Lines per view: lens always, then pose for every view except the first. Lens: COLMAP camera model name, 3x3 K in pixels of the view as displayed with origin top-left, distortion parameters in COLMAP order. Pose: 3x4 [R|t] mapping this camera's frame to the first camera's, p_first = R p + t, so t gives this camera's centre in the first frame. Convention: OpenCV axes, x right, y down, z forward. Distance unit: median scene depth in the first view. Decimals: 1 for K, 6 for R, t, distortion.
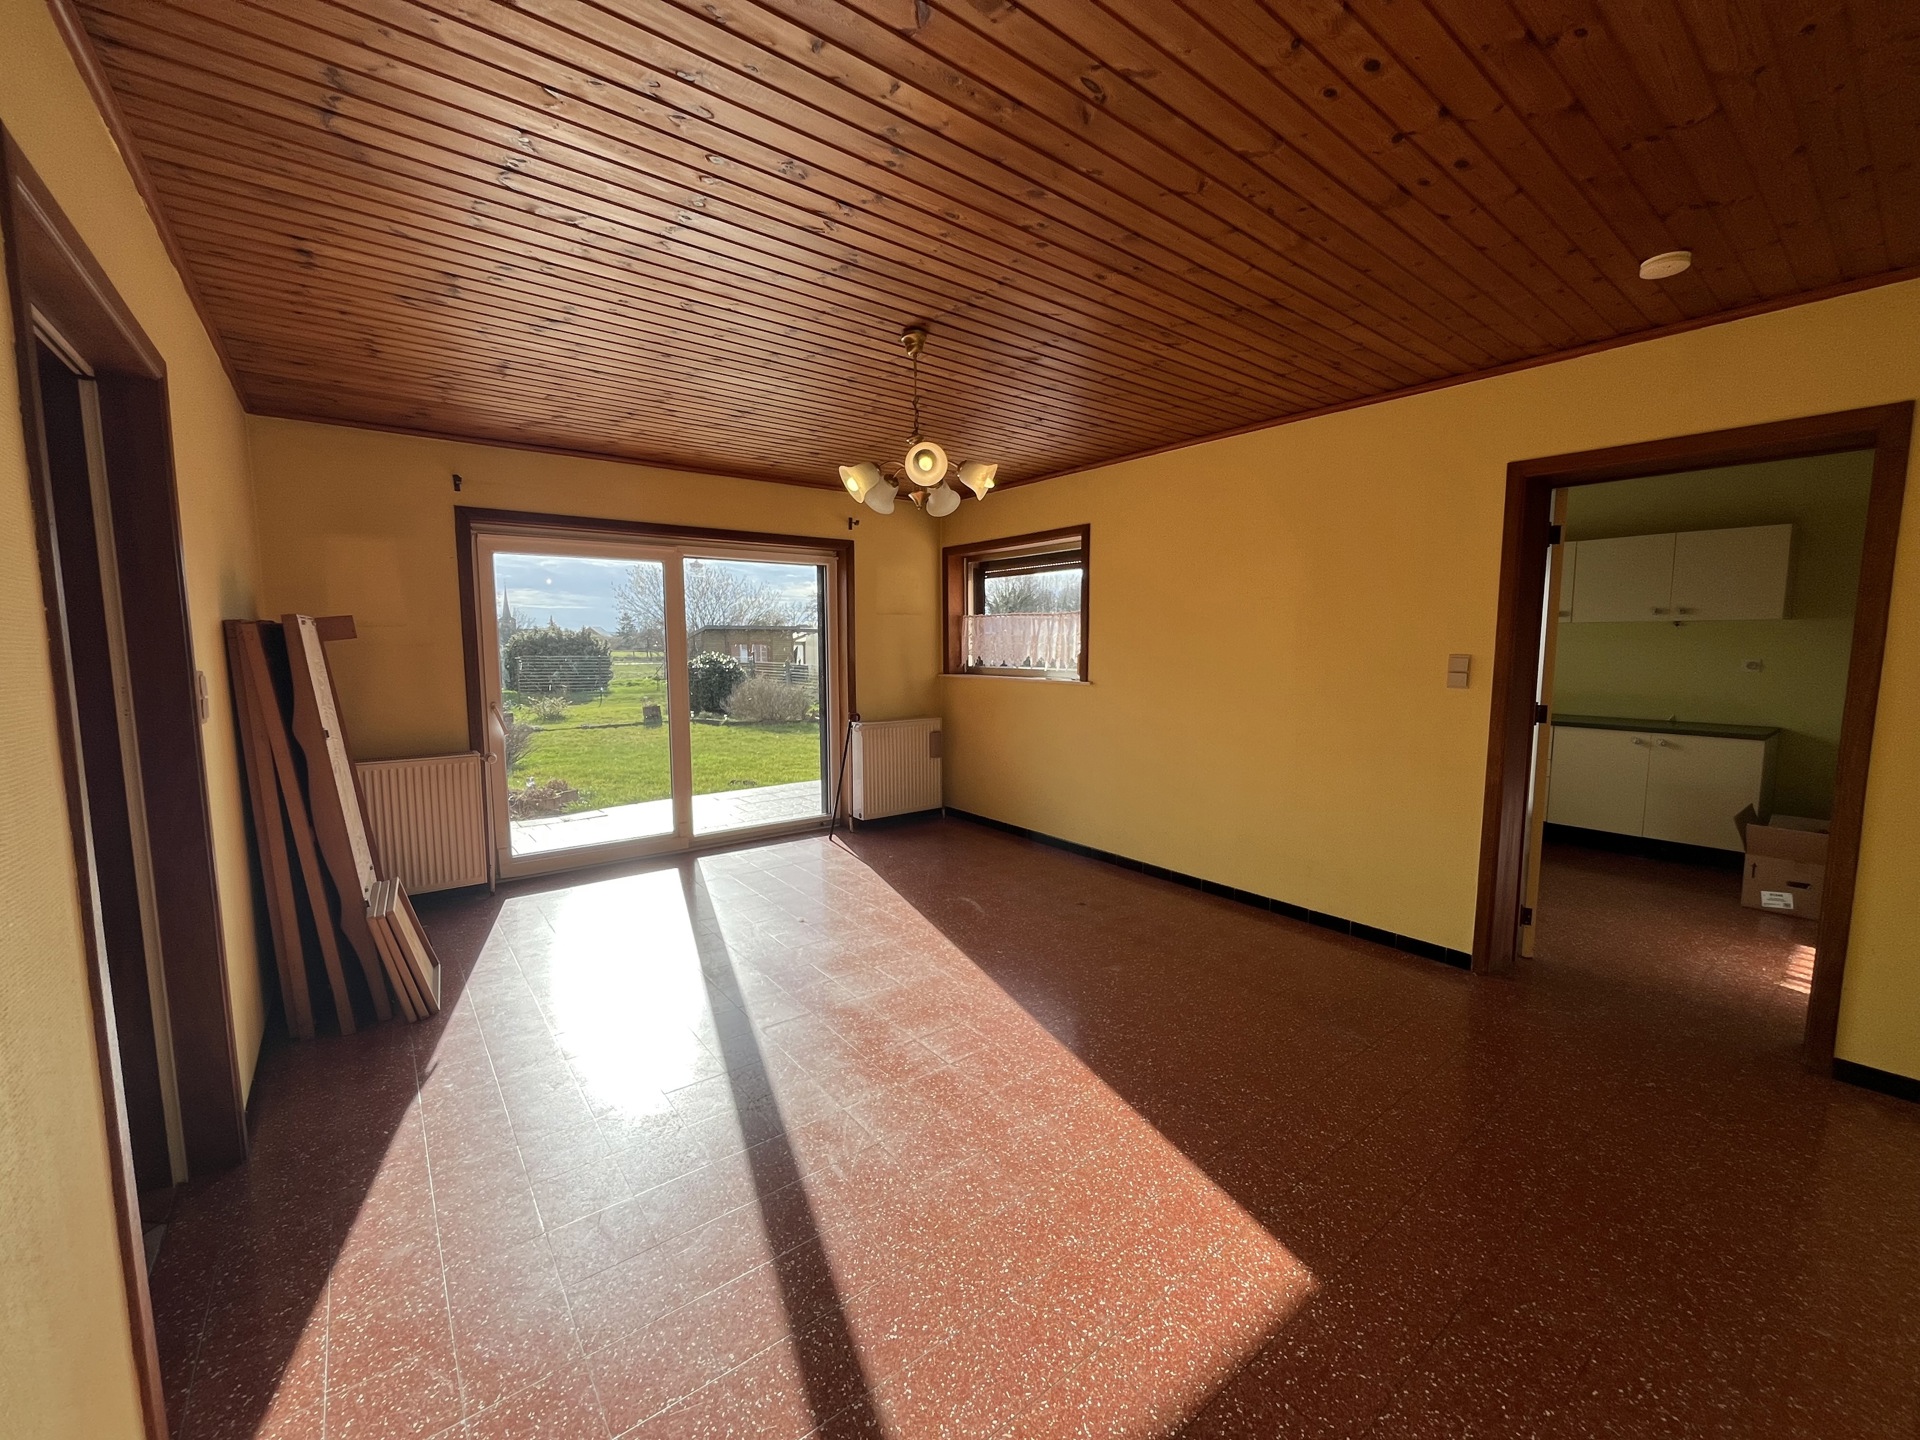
lens RADIAL K [[768.7, 0, 953.4], [0, 768.7, 720.8], [0, 0, 1]] dist [-0.003549, 0.000643]
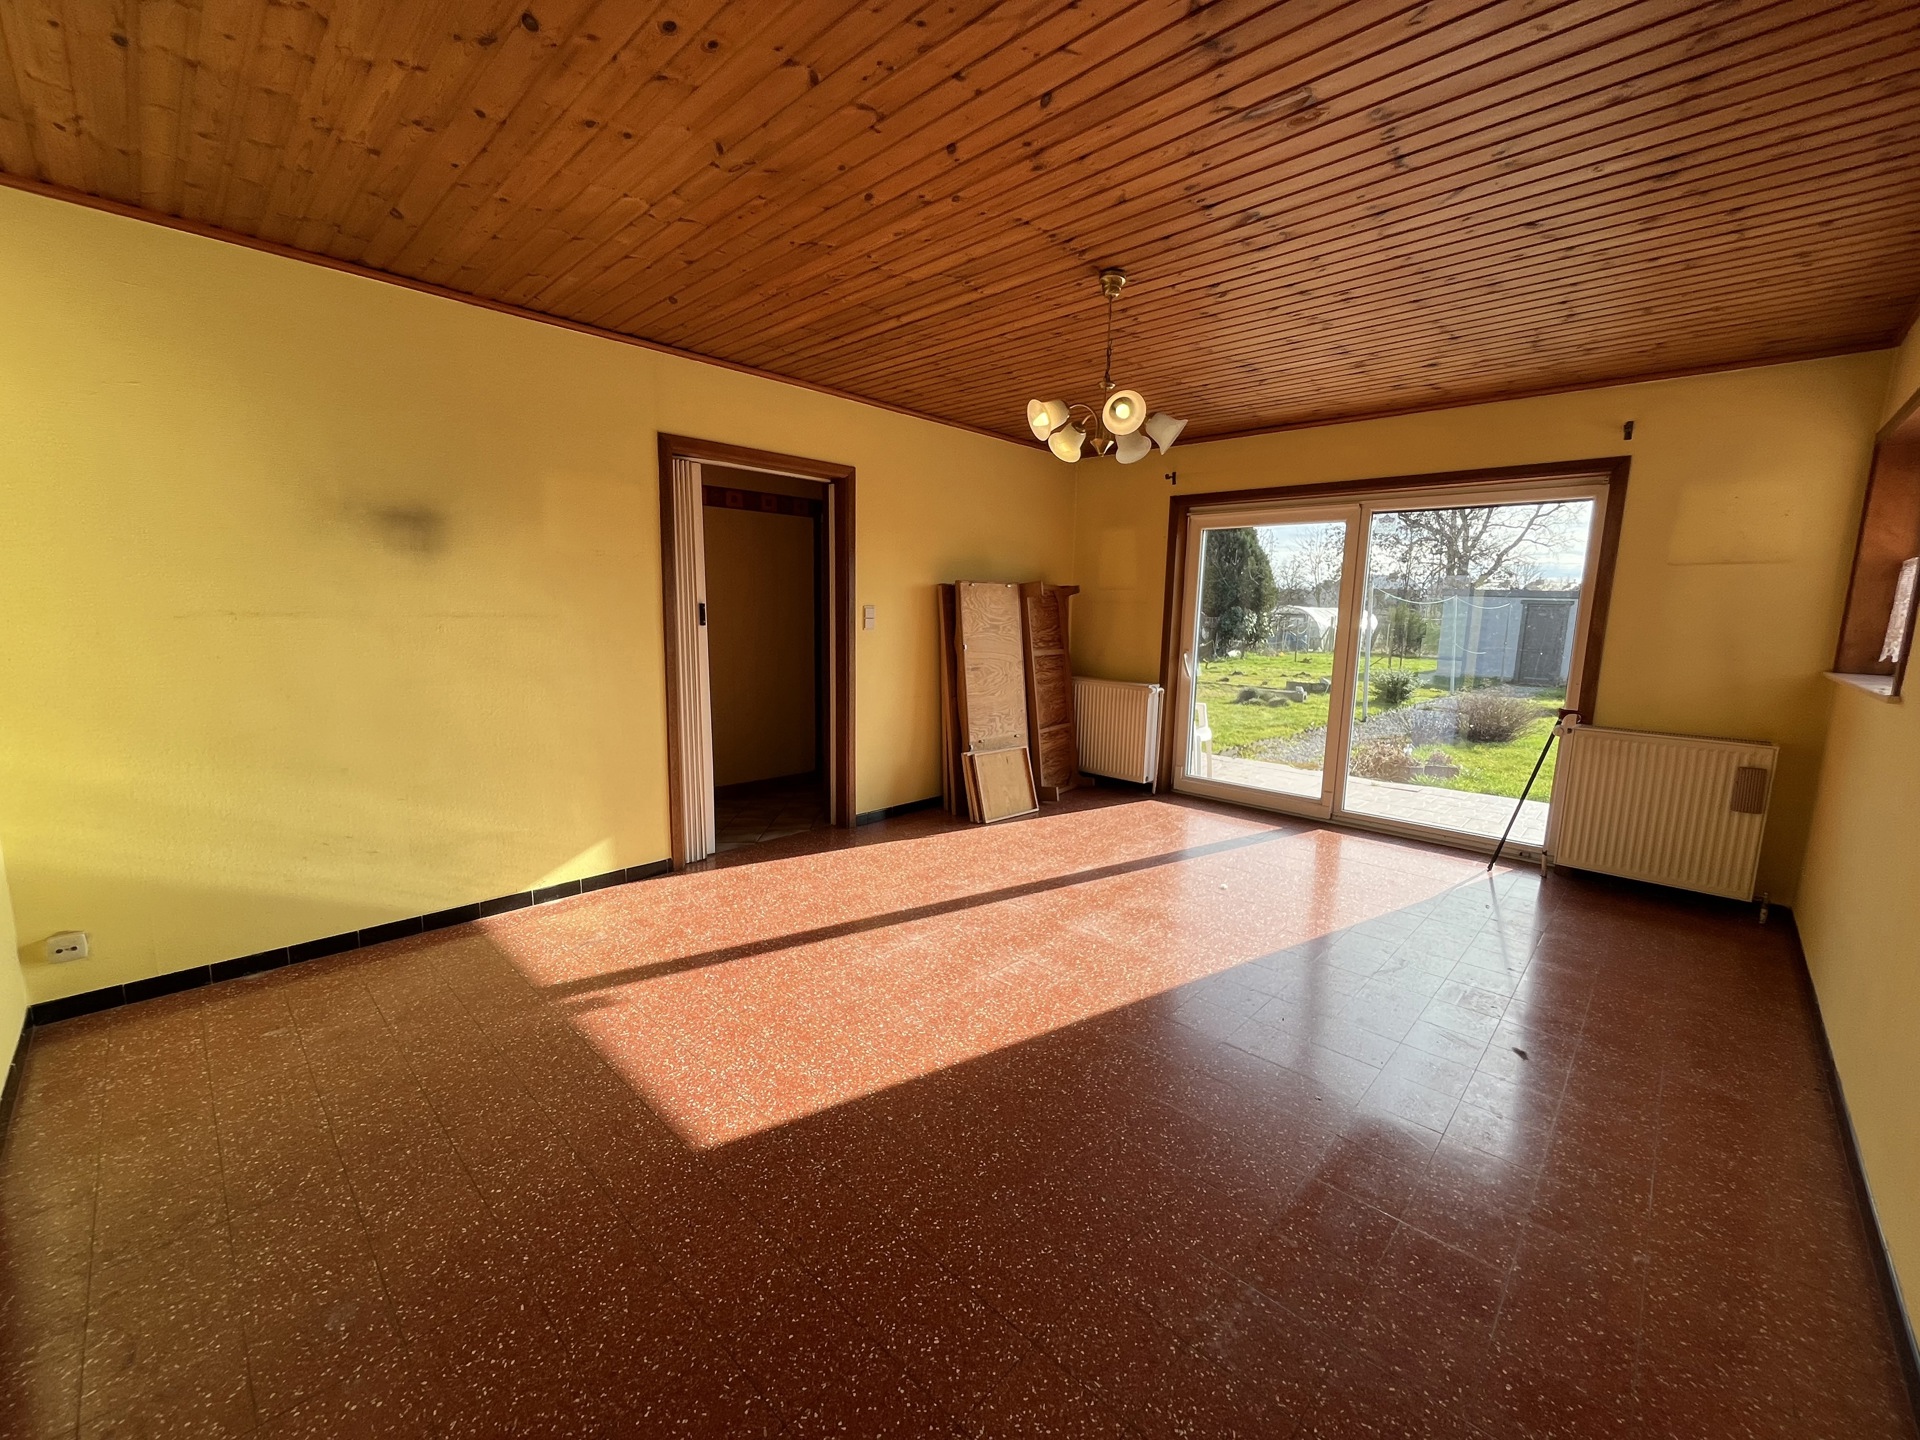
lens RADIAL K [[768.7, 0, 958.5], [0, 768.7, 718.5], [0, 0, 1]] dist [-0.003549, 0.000643]
pose [[0.151665, 0.149247, -0.977099, 0.812923], [-0.124353, 0.983561, 0.130932, -0.043777], [0.980578, 0.101648, 0.167731, 0.593672]]
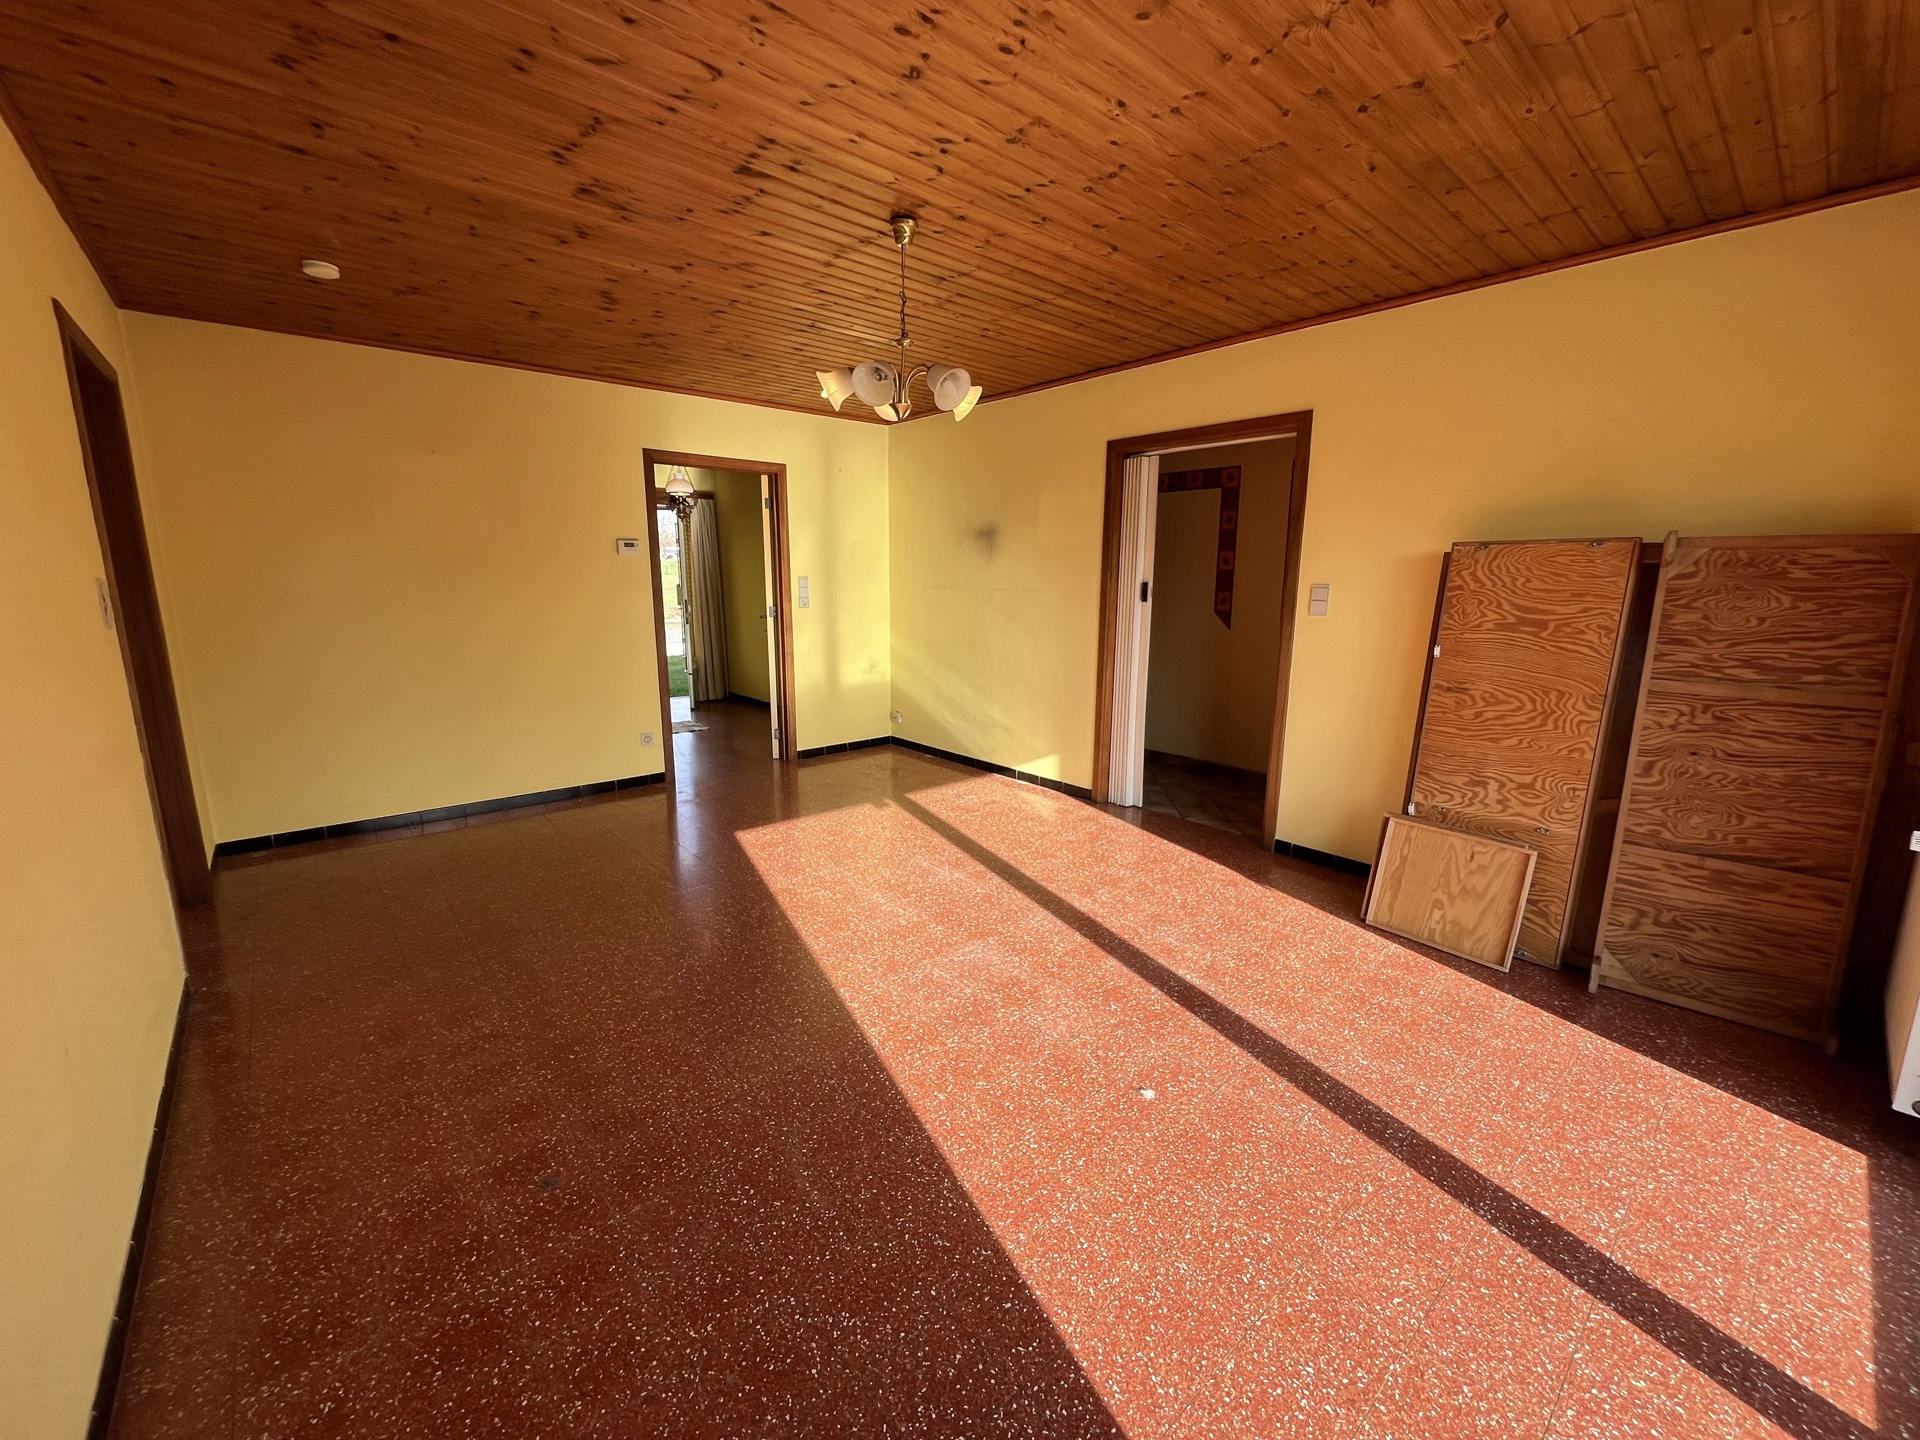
lens RADIAL K [[768.7, 0, 958.5], [0, 768.7, 719.6], [0, 0, 1]] dist [-0.003549, 0.000643]
pose [[-0.997906, 0.006750, -0.064334, -0.042878], [-0.012183, 0.957130, 0.289401, -0.170159], [0.063530, 0.289579, -0.955043, 1.731482]]
